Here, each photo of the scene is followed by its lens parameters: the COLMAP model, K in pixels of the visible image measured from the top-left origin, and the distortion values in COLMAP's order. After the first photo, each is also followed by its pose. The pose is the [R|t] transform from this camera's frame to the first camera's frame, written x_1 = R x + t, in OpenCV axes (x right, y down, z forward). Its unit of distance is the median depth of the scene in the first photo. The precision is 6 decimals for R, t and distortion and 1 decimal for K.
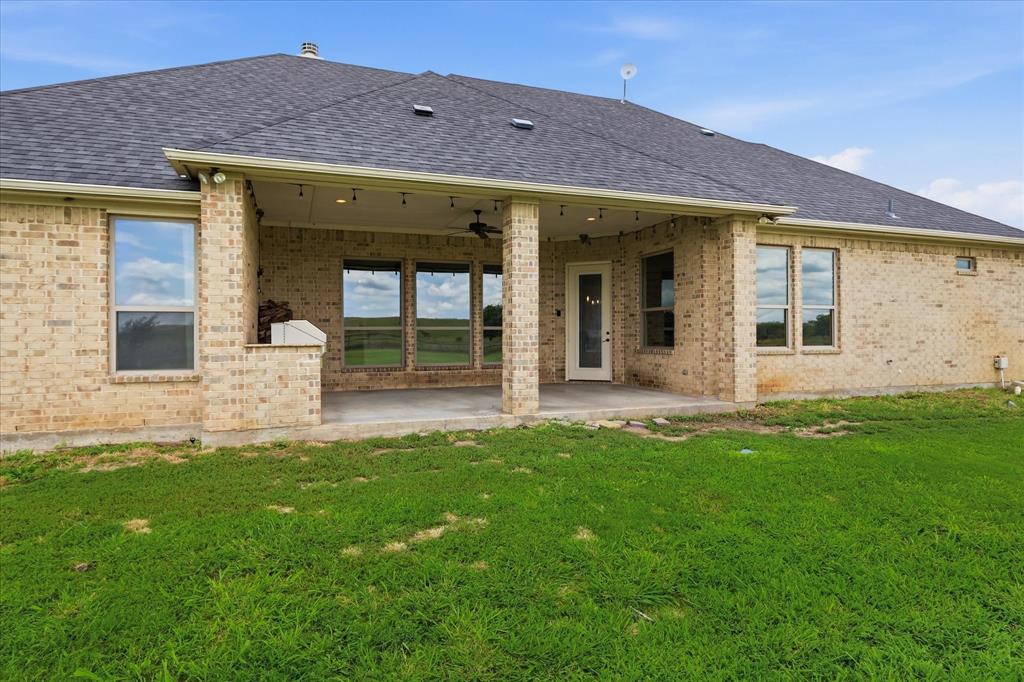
lens RADIAL K [[593.0, 0, 516.8], [0, 593.0, 337.8], [0, 0, 1]] dist [0.006301, 0.000218]
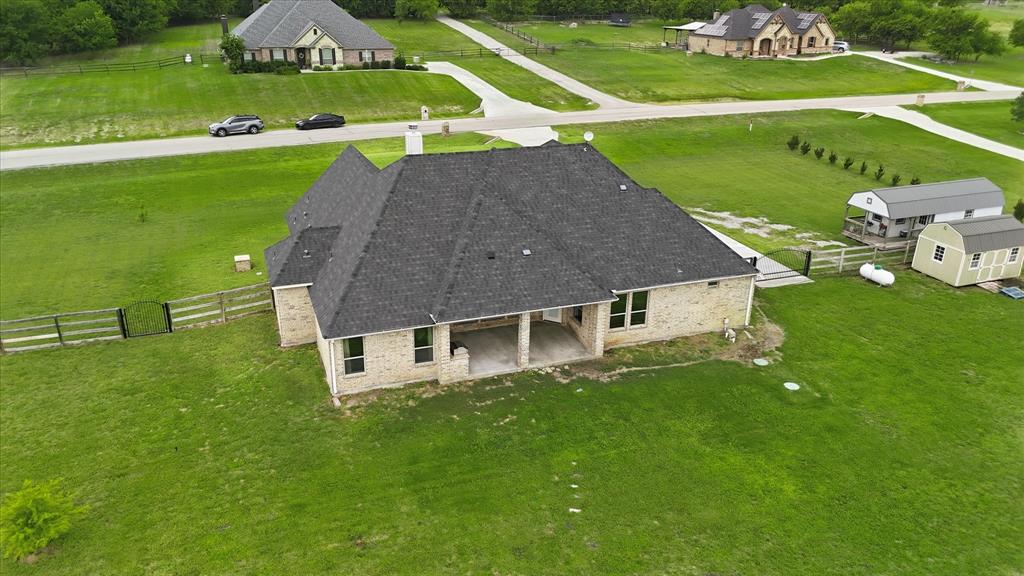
lens RADIAL K [[779.0, 0, 509.8], [0, 779.0, 289.9], [0, 0, 1]] dist [0.013320, 0.001518]
pose [[0.999583, 0.028565, -0.004325, -0.060447], [-0.024572, 0.919337, 0.392703, -1.949018], [0.015194, -0.392433, 0.919655, -2.802269]]
